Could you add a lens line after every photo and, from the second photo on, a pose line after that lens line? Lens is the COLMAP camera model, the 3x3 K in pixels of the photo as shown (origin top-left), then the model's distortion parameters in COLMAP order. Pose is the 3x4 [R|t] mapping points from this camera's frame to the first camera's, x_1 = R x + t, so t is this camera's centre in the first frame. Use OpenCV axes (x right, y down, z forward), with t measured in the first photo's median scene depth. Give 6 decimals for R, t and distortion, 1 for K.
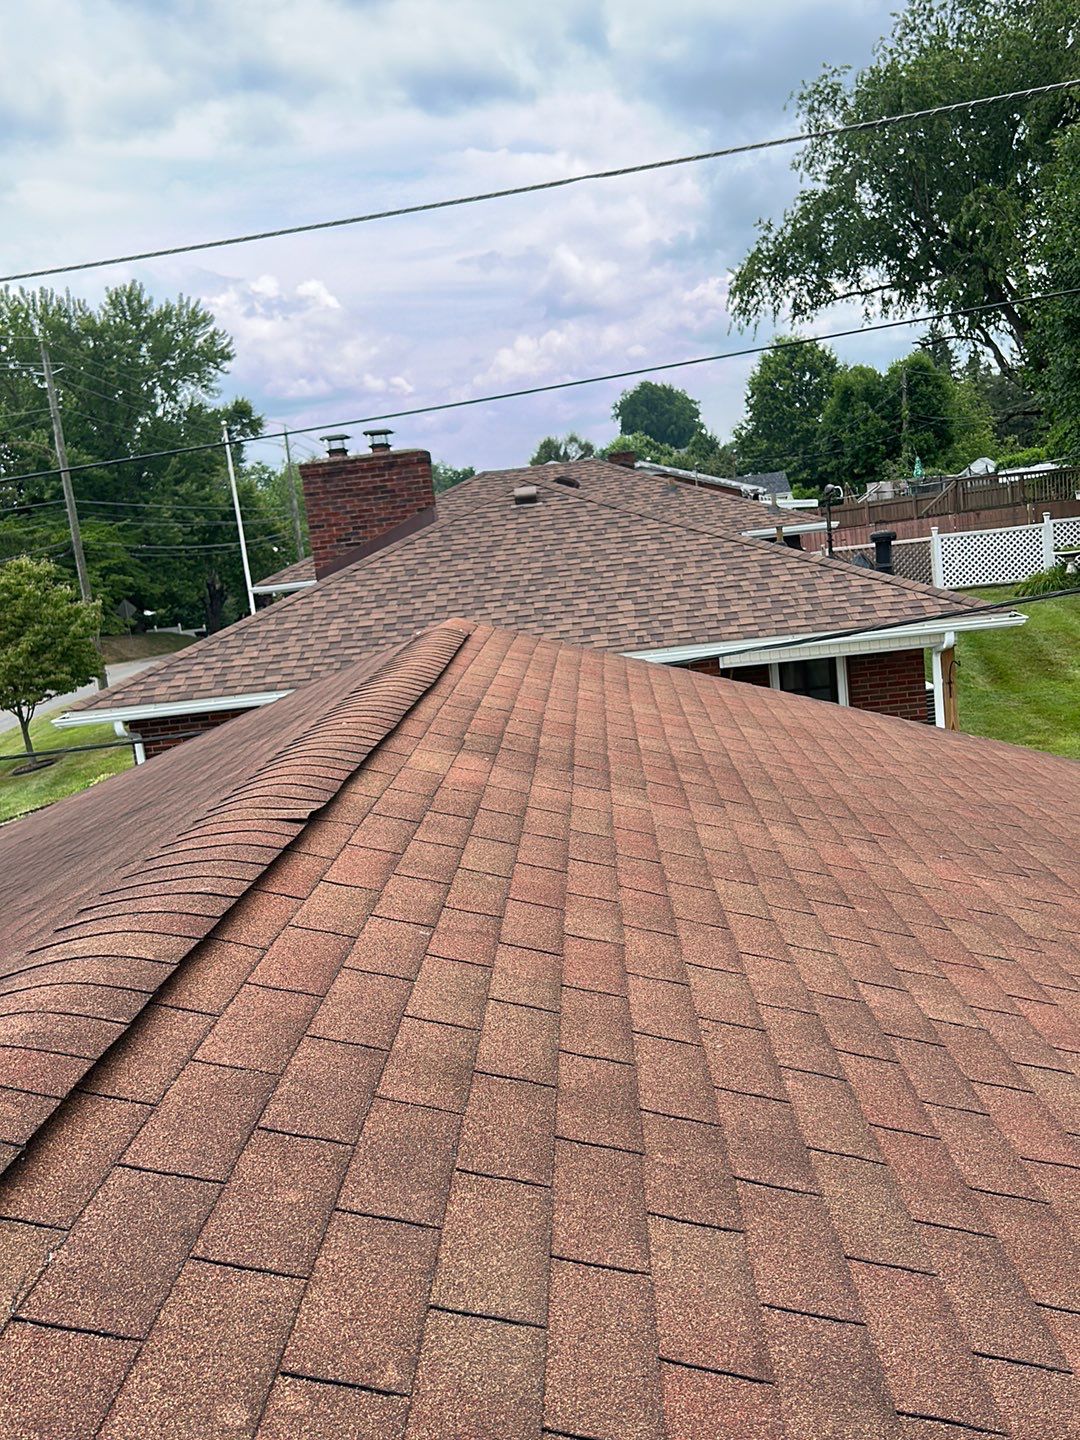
lens RADIAL K [[1369.1, 0, 534.2], [0, 1369.1, 723.4], [0, 0, 1]] dist [0.026004, 0.000000]
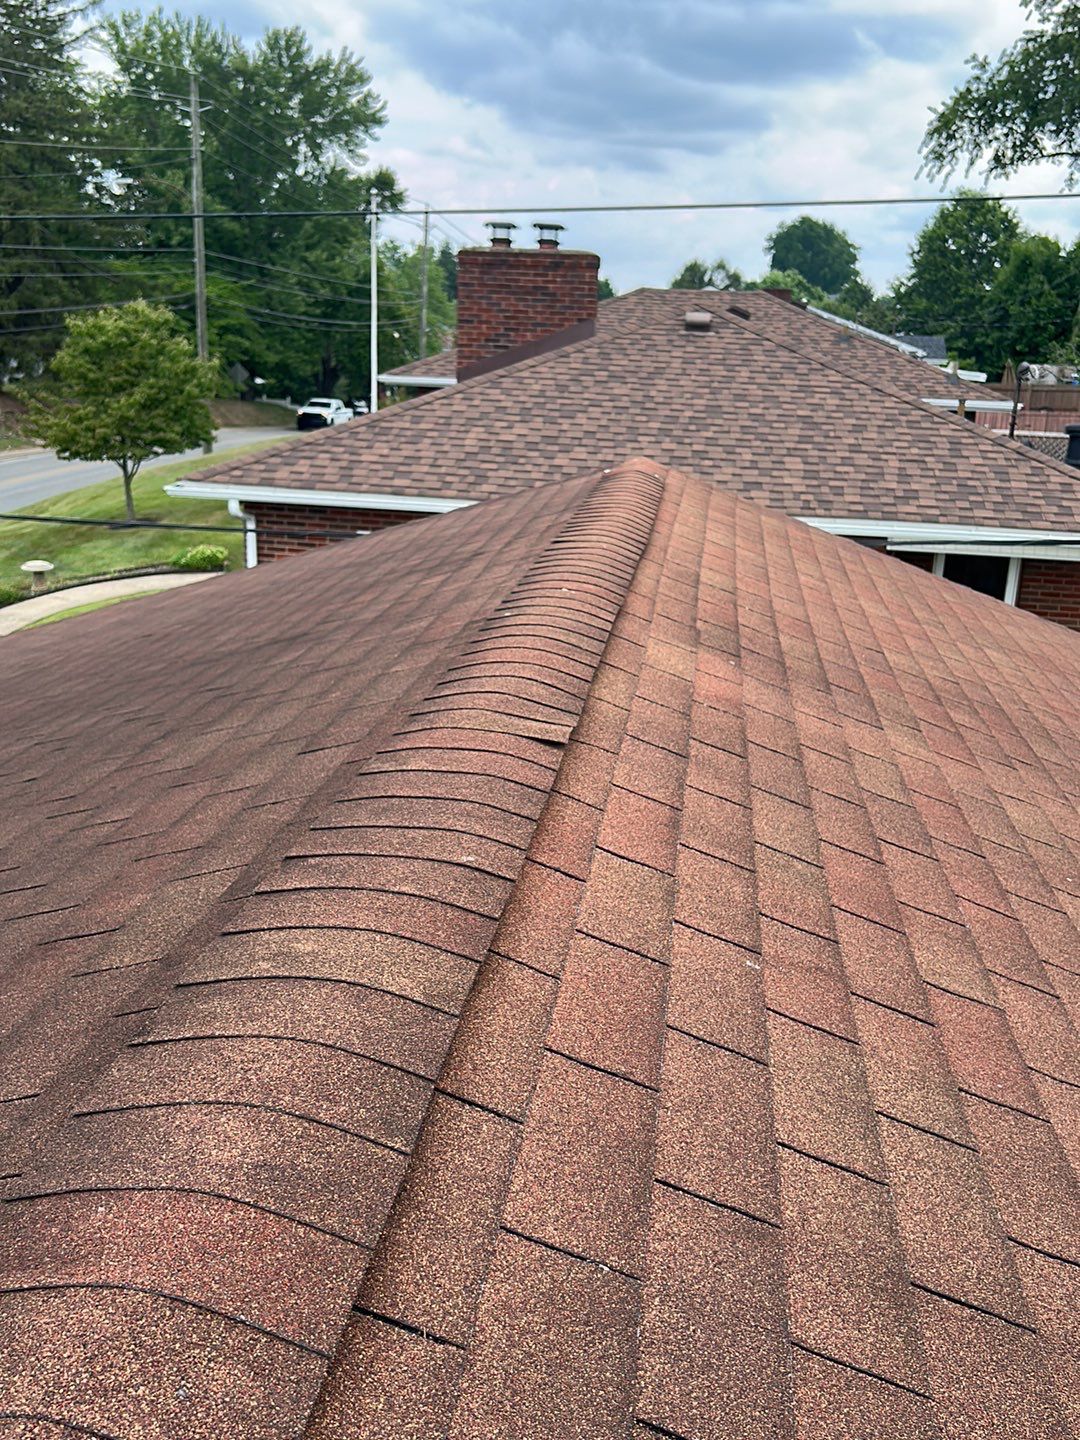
lens RADIAL K [[1369.1, 0, 517.8], [0, 1369.1, 718.7], [0, 0, 1]] dist [0.026004, 0.000000]
pose [[0.983681, 0.172402, -0.051476, -0.028829], [-0.164631, 0.977876, 0.129054, -0.006255], [0.072586, -0.118474, 0.990301, 0.053118]]
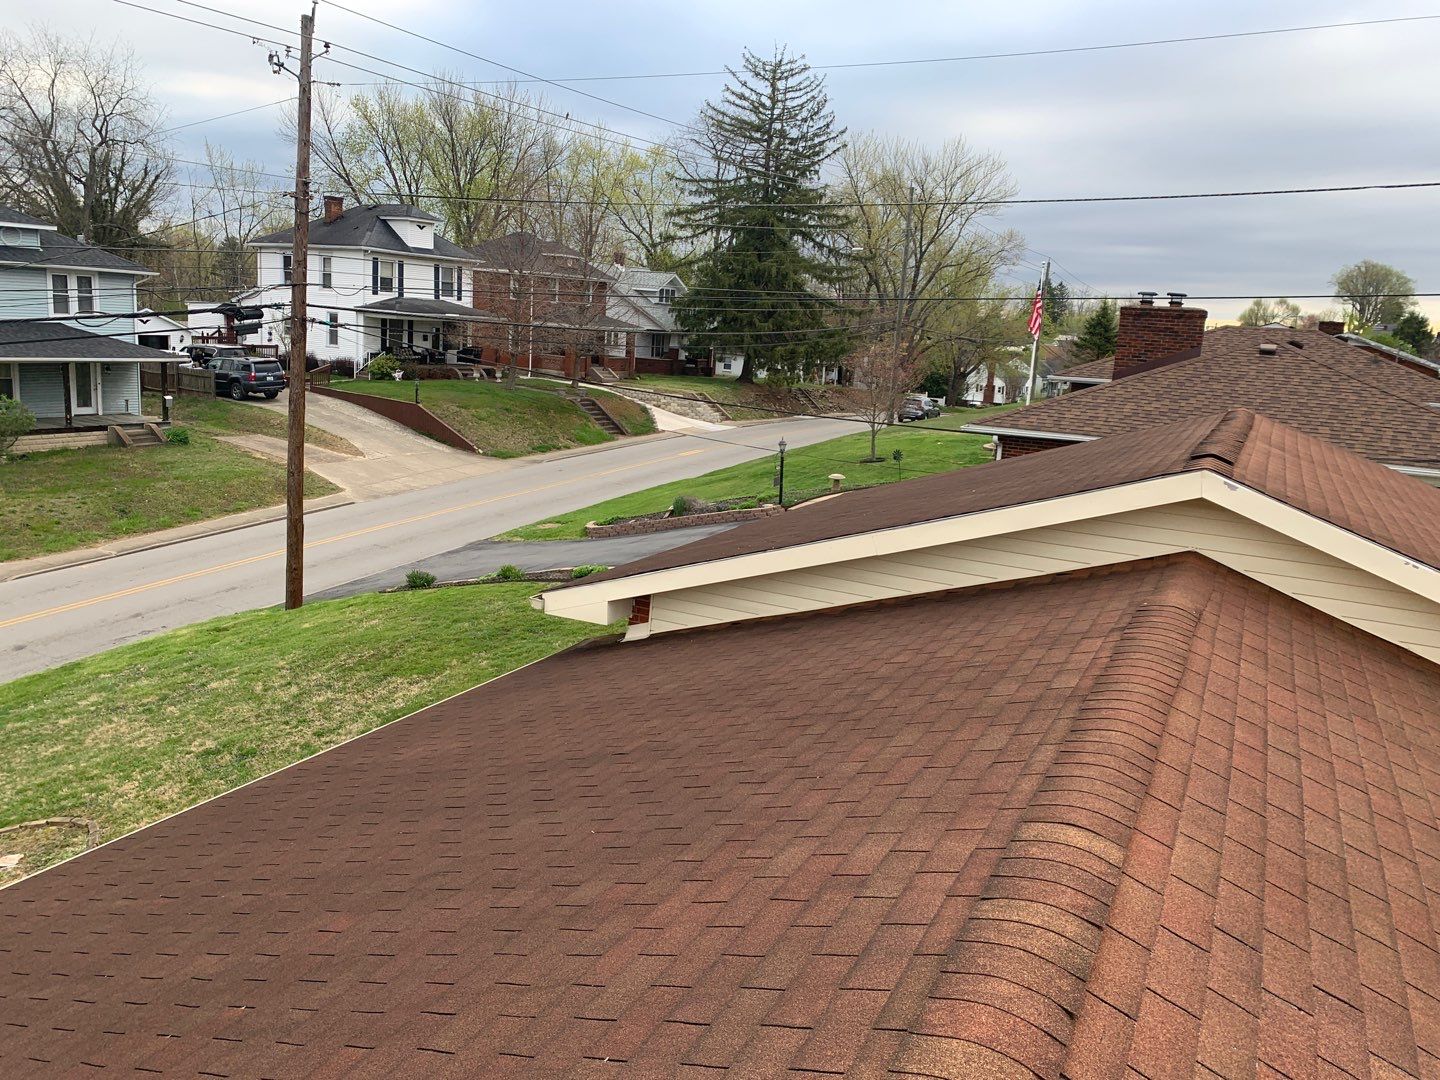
lens RADIAL K [[1101.6, 0, 710.3], [0, 1101.6, 525.1], [0, 0, 1]] dist [0.059623, -0.070248]
pose [[0.894599, 0.240105, -0.376886, -0.044459], [-0.225718, 0.970683, 0.082620, 0.059076], [0.385674, 0.011158, 0.922568, -0.369201]]
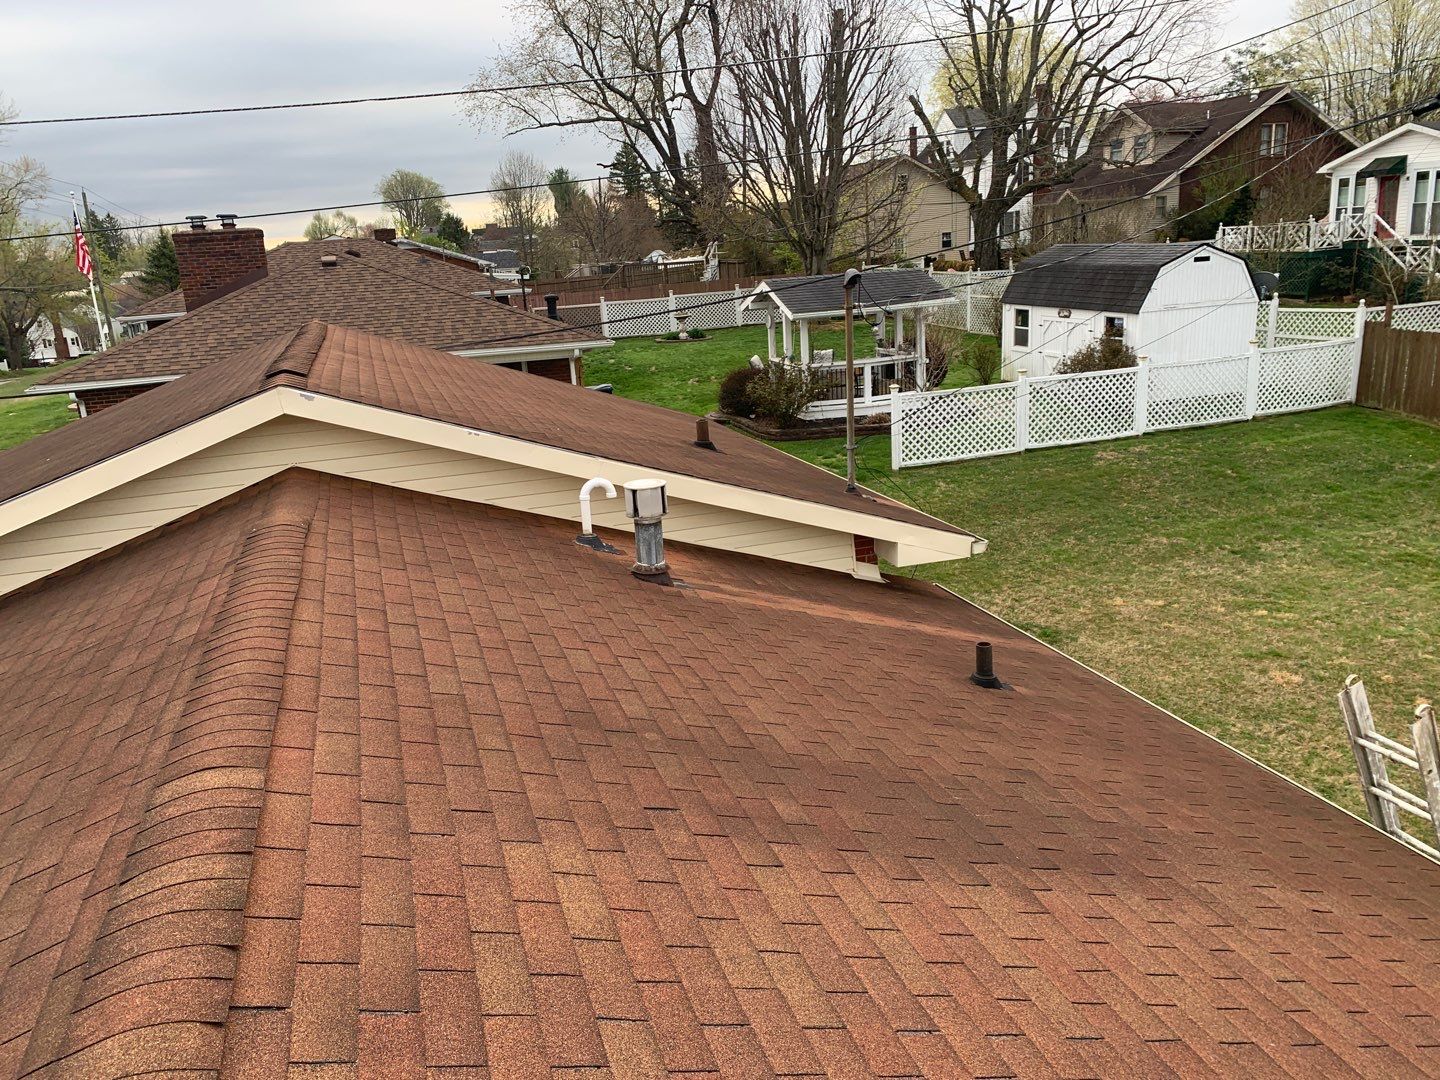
lens RADIAL K [[1101.6, 0, 716.3], [0, 1101.6, 528.4], [0, 0, 1]] dist [0.059623, -0.070248]
pose [[0.939368, -0.032054, 0.341410, -0.032066], [0.009682, 0.997704, 0.067031, 0.058704], [-0.342774, -0.059662, 0.937521, -0.370993]]
